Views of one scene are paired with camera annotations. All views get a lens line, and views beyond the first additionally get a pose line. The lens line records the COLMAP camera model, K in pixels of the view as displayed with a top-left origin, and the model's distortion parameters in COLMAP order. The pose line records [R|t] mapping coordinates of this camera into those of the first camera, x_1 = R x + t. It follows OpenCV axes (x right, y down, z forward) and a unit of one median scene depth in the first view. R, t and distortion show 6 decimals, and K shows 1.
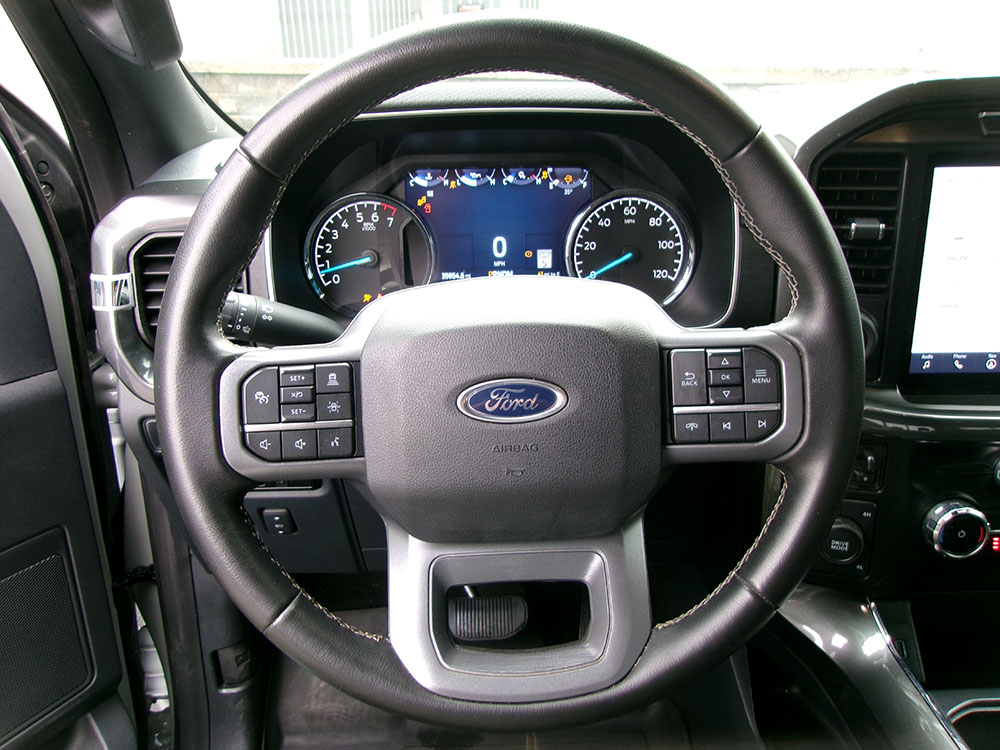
lens RADIAL K [[770.1, 0, 495.6], [0, 770.1, 377.1], [0, 0, 1]] dist [-0.019441, 0.029154]
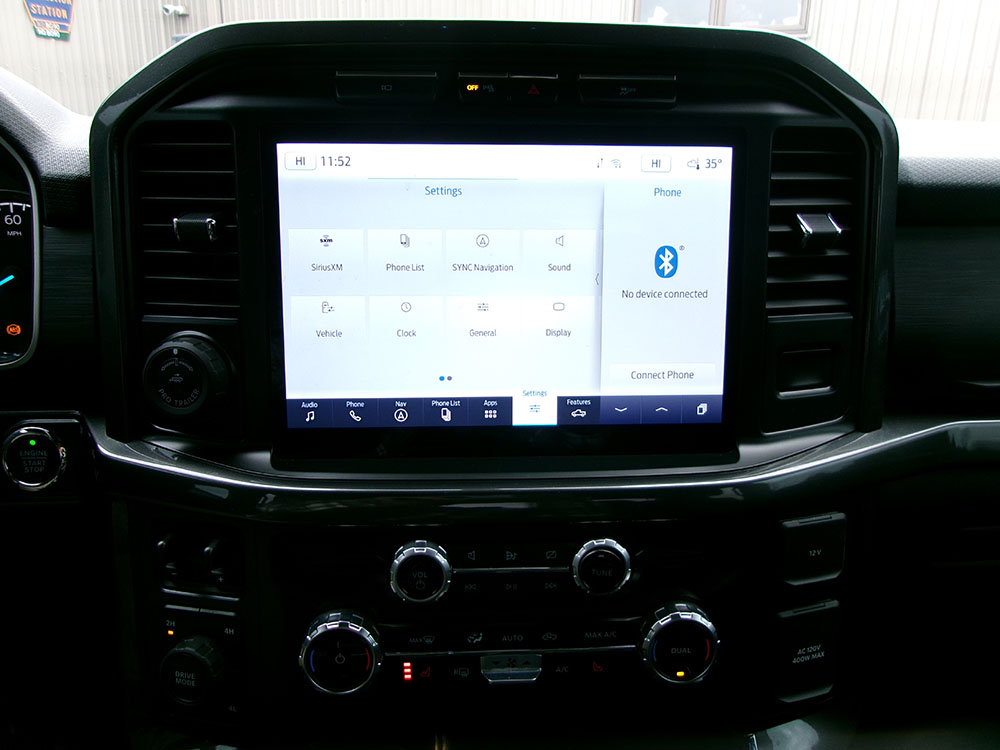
lens RADIAL K [[770.1, 0, 502.8], [0, 770.1, 374.5], [0, 0, 1]] dist [-0.019441, 0.029154]
pose [[0.998226, 0.000304, 0.059541, 0.699995], [0.006334, 0.993770, -0.111270, 0.026534], [-0.059204, 0.111450, 0.992005, 0.270051]]
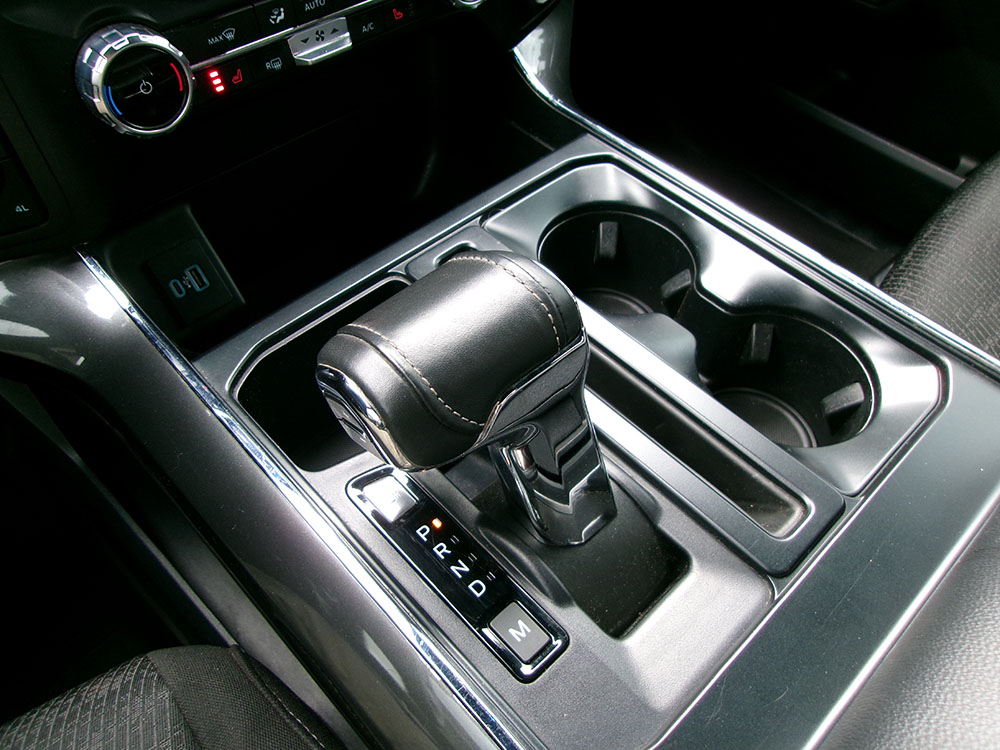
lens RADIAL K [[770.1, 0, 498.5], [0, 770.1, 380.0], [0, 0, 1]] dist [-0.019441, 0.029154]
pose [[0.729870, -0.513437, 0.451300, 0.427422], [0.204662, 0.794040, 0.572376, 0.105511], [-0.652229, -0.325396, 0.684627, 0.381976]]
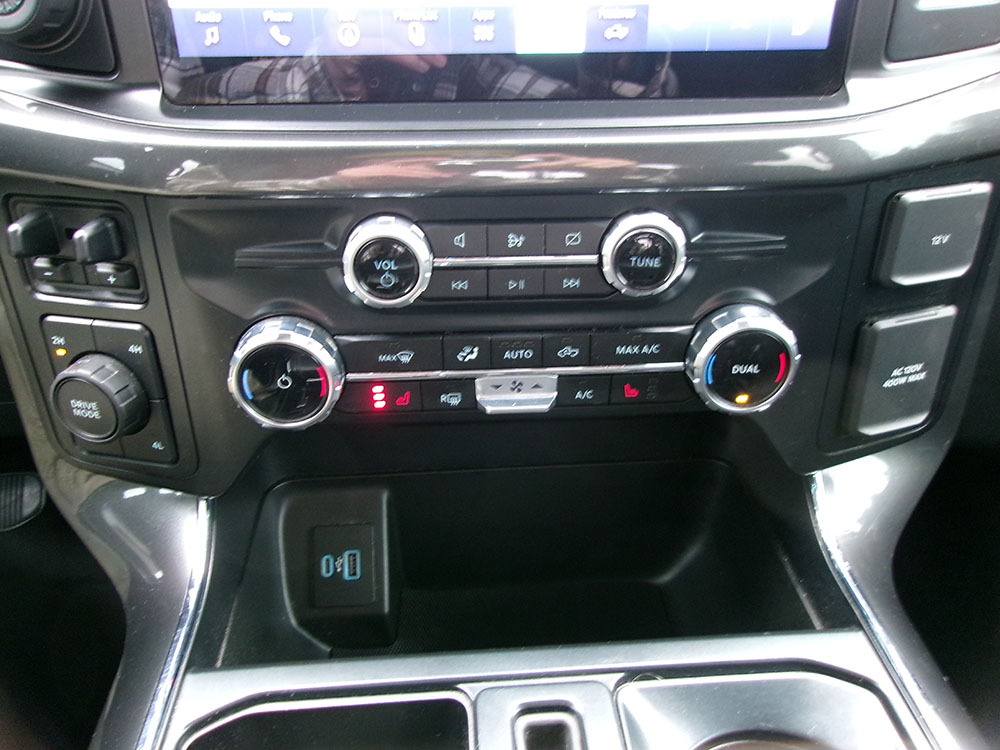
lens RADIAL K [[770.1, 0, 505.0], [0, 770.1, 379.1], [0, 0, 1]] dist [-0.019441, 0.029154]
pose [[0.998340, -0.025061, 0.051849, 0.714509], [0.014194, 0.979650, 0.200209, 0.100137], [-0.055812, -0.199140, 0.978380, 0.482220]]
